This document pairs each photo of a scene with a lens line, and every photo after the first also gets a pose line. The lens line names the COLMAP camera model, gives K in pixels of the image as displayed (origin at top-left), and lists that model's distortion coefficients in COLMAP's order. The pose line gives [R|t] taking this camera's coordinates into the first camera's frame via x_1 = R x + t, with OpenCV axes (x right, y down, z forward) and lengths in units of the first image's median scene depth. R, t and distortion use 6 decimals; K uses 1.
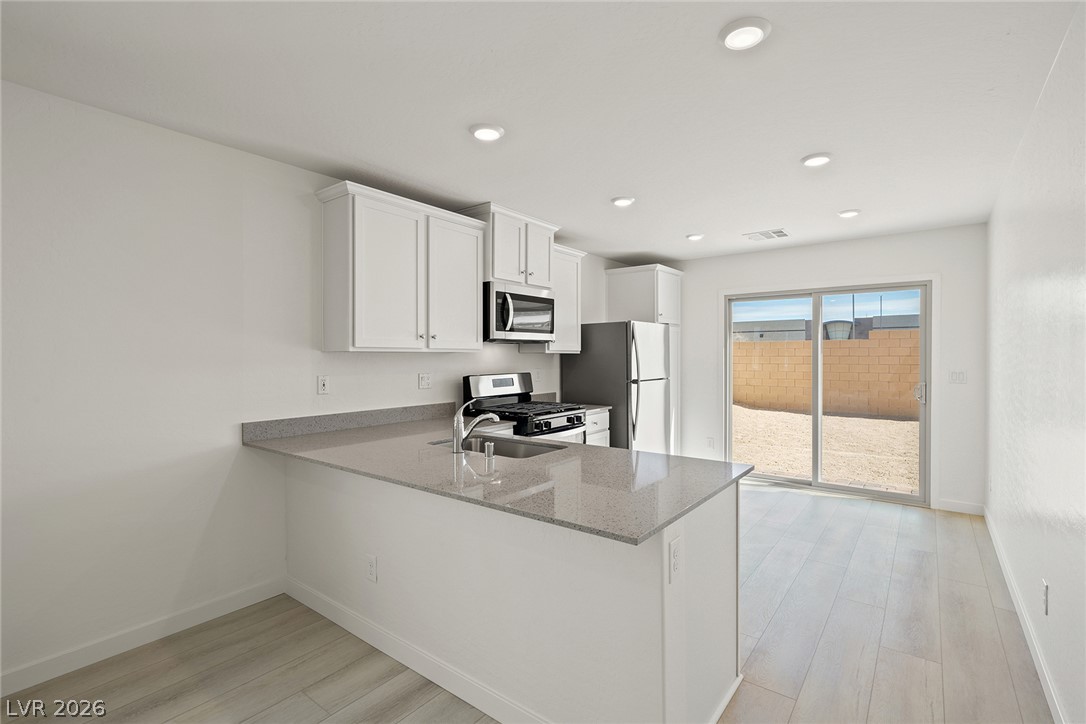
lens RADIAL K [[495.4, 0, 540.4], [0, 495.4, 361.9], [0, 0, 1]] dist [-0.000927, -0.000131]
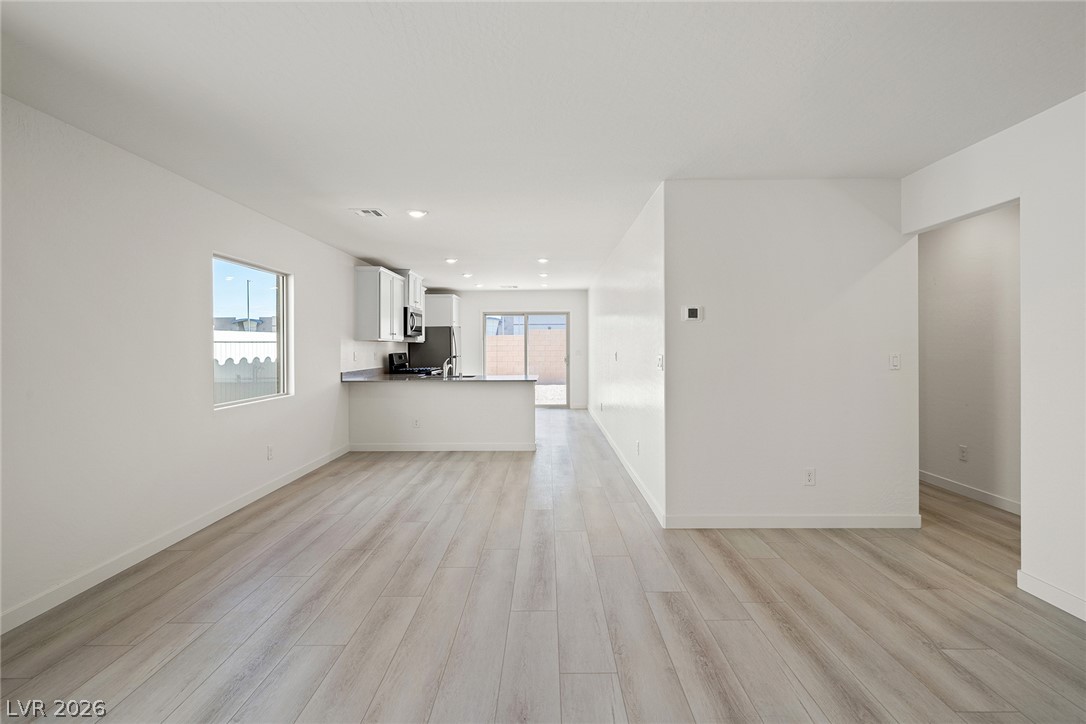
lens RADIAL K [[495.4, 0, 543.8], [0, 495.4, 354.9], [0, 0, 1]] dist [-0.000927, -0.000131]
pose [[0.797555, -0.012599, 0.603114, -0.725741], [0.010610, 0.999920, 0.006857, 0.022408], [-0.603153, 0.000930, 0.797625, -0.796938]]
